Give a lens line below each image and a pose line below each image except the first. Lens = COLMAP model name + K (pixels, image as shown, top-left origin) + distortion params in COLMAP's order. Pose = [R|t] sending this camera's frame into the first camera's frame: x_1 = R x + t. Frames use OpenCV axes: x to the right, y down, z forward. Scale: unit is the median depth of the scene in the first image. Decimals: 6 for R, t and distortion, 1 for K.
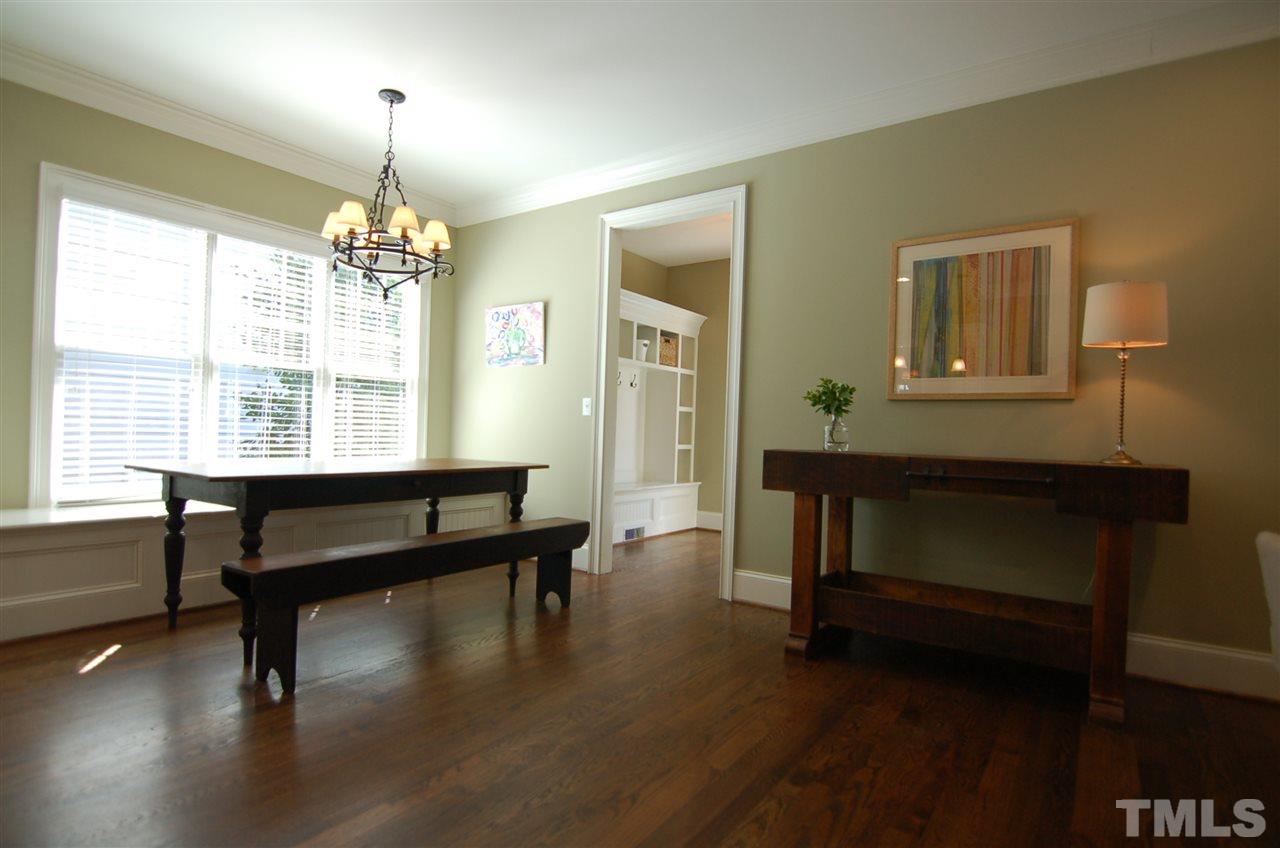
lens RADIAL K [[646.3, 0, 635.9], [0, 646.3, 435.2], [0, 0, 1]] dist [-0.010616, -0.007967]
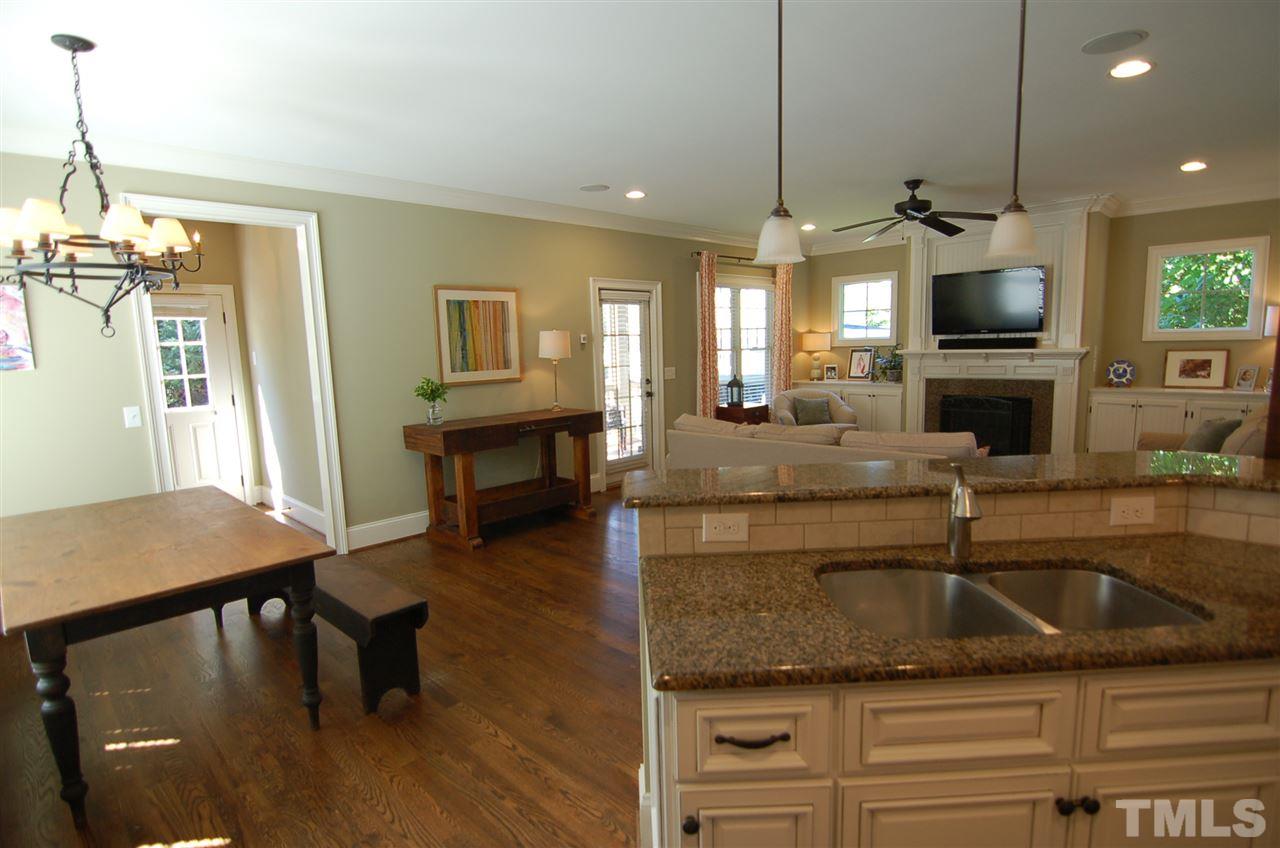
lens RADIAL K [[646.3, 0, 637.6], [0, 646.3, 433.5], [0, 0, 1]] dist [-0.010616, -0.007967]
pose [[0.168911, -0.172244, 0.970464, -0.573472], [0.042347, 0.984971, 0.167448, -0.098742], [-0.984721, 0.012812, 0.173667, 0.132593]]
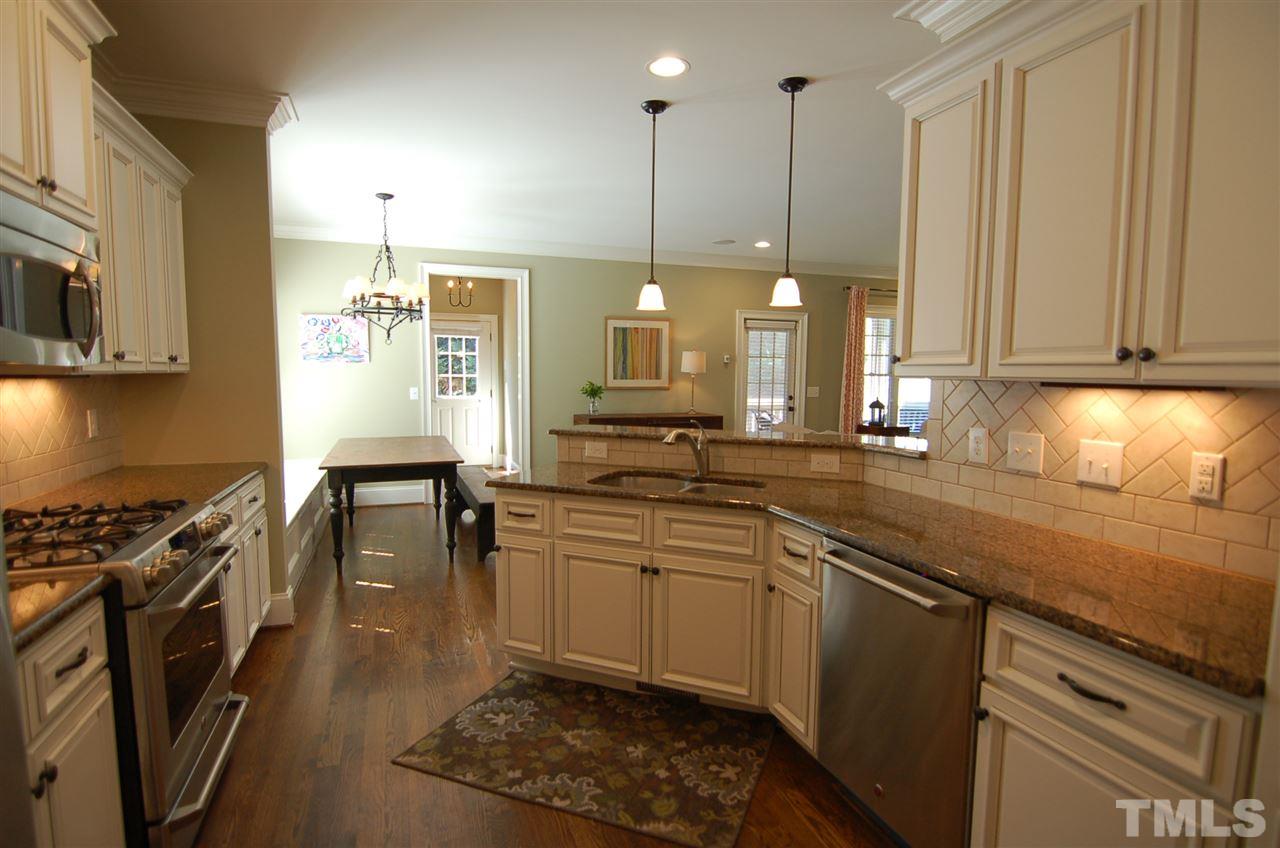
lens RADIAL K [[646.3, 0, 641.1], [0, 646.3, 432.3], [0, 0, 1]] dist [-0.010616, -0.007967]
pose [[0.565673, -0.103282, 0.818136, -0.712280], [0.014952, 0.993247, 0.115050, -0.084405], [-0.824494, -0.052848, 0.563398, -0.182099]]
